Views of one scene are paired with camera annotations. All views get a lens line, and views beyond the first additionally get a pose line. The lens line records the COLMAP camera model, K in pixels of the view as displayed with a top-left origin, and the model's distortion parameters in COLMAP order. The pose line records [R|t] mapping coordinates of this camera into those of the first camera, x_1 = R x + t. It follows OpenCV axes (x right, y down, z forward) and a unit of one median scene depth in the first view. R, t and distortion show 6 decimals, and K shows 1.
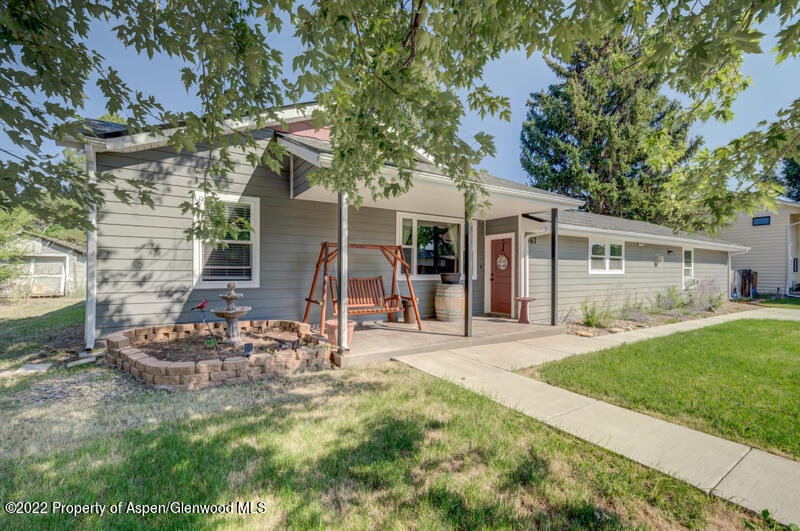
lens RADIAL K [[355.0, 0, 396.8], [0, 355.0, 270.5], [0, 0, 1]] dist [-0.000474, 0.002297]
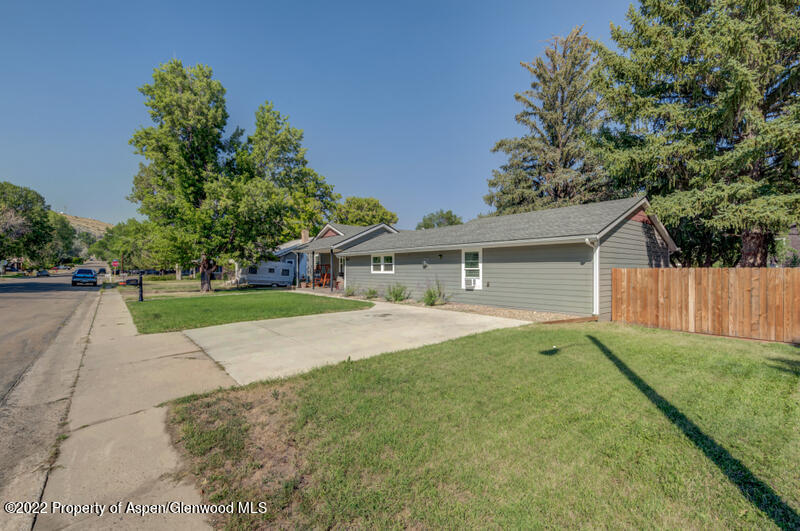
lens RADIAL K [[355.0, 0, 400.7], [0, 355.0, 267.3], [0, 0, 1]] dist [-0.000474, 0.002297]
pose [[0.121647, -0.006907, -0.992549, 3.175897], [0.010477, 0.999929, -0.005674, -0.011853], [0.992518, -0.009709, 0.121711, 1.166486]]
